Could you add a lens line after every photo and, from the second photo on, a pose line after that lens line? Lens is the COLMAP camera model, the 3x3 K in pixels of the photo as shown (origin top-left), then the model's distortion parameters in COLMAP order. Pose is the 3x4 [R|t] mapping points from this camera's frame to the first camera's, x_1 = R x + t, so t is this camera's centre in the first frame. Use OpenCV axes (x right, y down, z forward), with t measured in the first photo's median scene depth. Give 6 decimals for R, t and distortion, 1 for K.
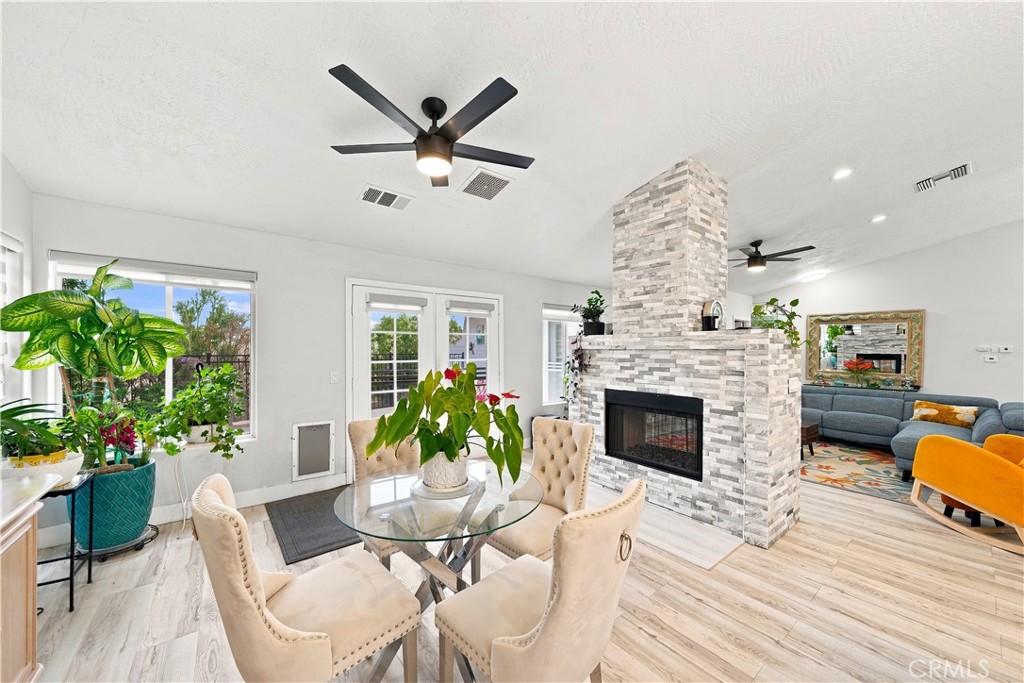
lens RADIAL K [[370.4, 0, 514.5], [0, 370.4, 351.6], [0, 0, 1]] dist [-0.005811, -0.000129]
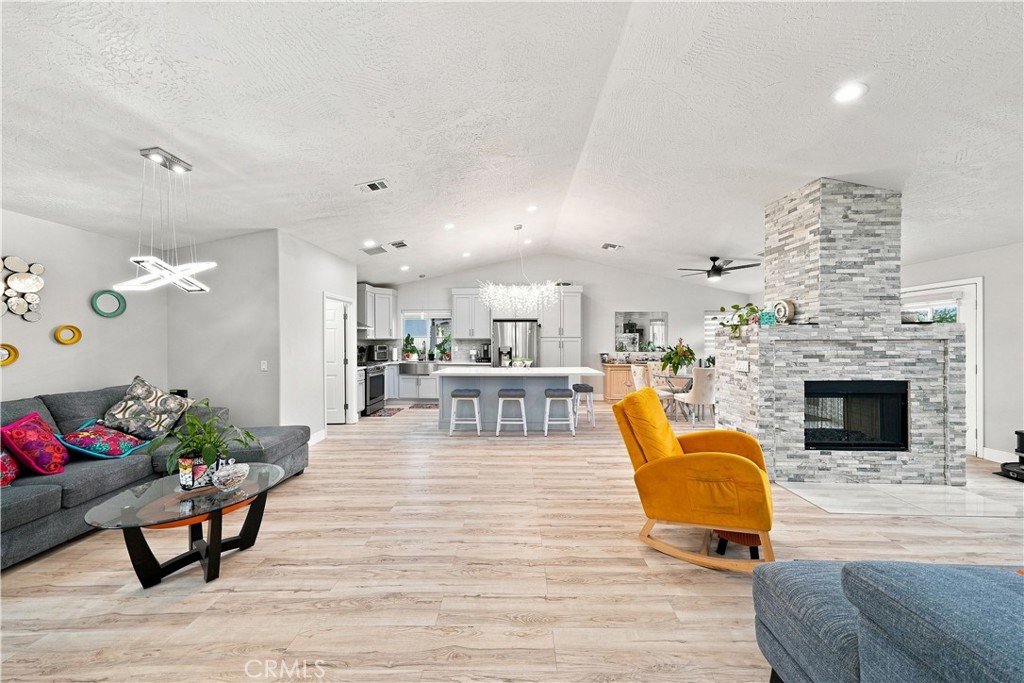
lens RADIAL K [[346.0, 0, 512.0], [0, 346.0, 341.5], [0, 0, 1]] dist [0.000753, 0.000079]
pose [[-0.625372, 0.001766, -0.780325, 1.324219], [-0.001095, 0.999994, 0.003140, -0.002332], [0.780326, 0.002818, -0.625366, 0.663840]]
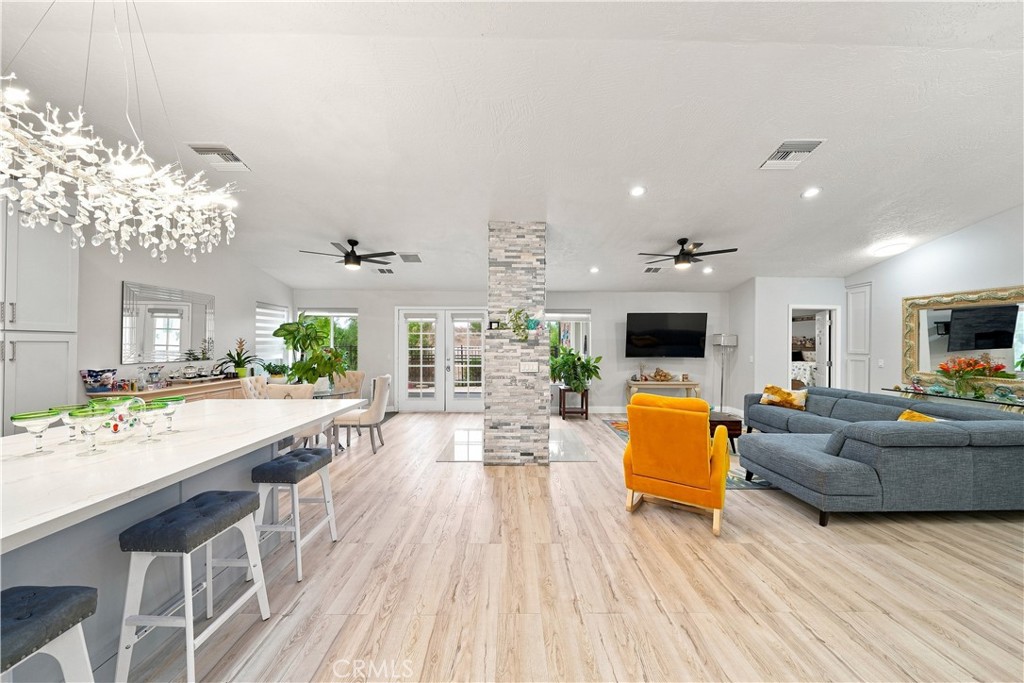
lens RADIAL K [[356.2, 0, 514.3], [0, 356.2, 342.3], [0, 0, 1]] dist [-0.005877, 0.000021]
pose [[0.793482, 0.000728, -0.608593, 0.913050], [-0.005131, 0.999972, -0.005493, -0.000744], [0.608572, 0.007481, 0.793464, -0.090896]]
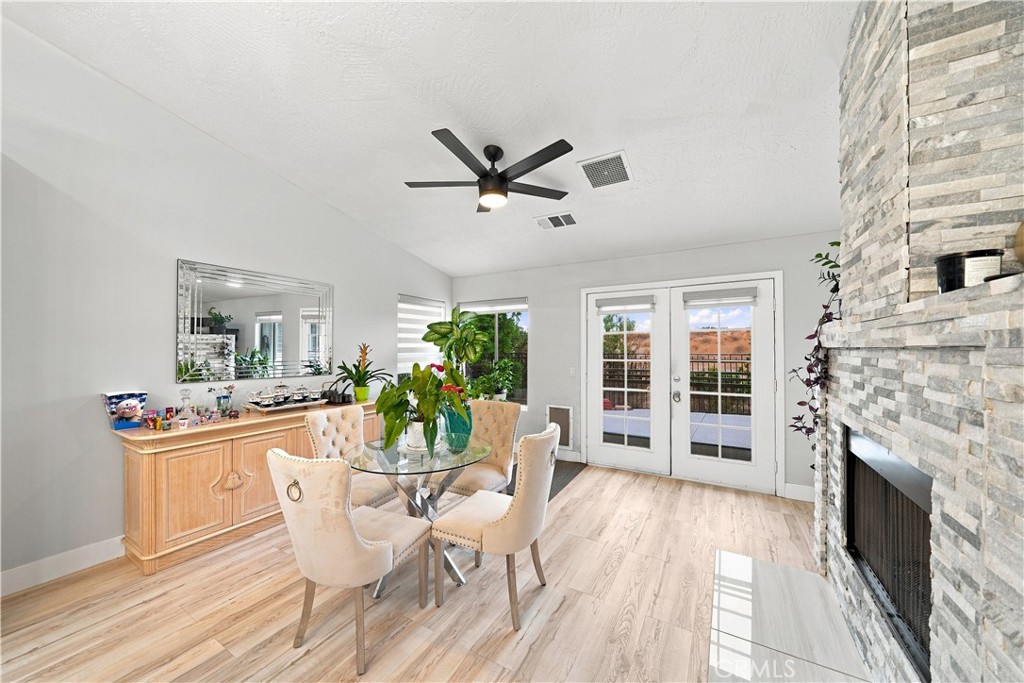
lens RADIAL K [[360.1, 0, 518.6], [0, 360.1, 350.4], [0, 0, 1]] dist [0.000040, 0.000004]
pose [[0.378912, 0.001600, -0.925431, 0.409849], [-0.001256, 0.999998, 0.001214, -0.001850], [0.925432, 0.000703, 0.378914, 0.281676]]
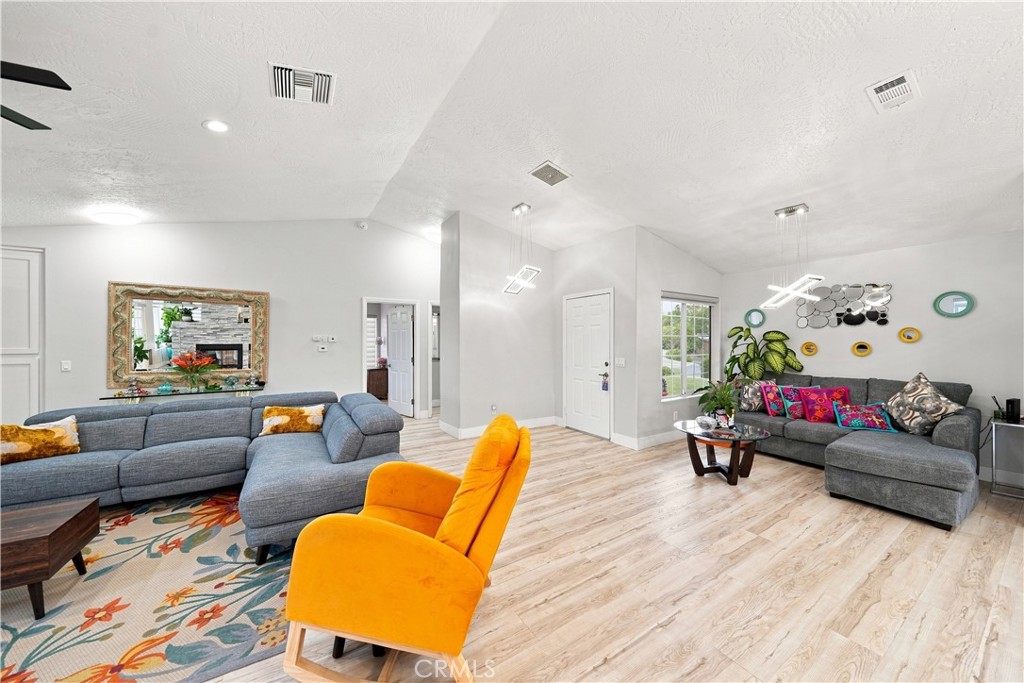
lens RADIAL K [[356.2, 0, 514.3], [0, 356.2, 342.3], [0, 0, 1]] dist [-0.005877, 0.000021]
pose [[0.101391, -0.005491, 0.994831, 0.433783], [0.003444, 0.999981, 0.005168, -0.001179], [-0.994841, 0.002902, 0.101408, 0.431304]]
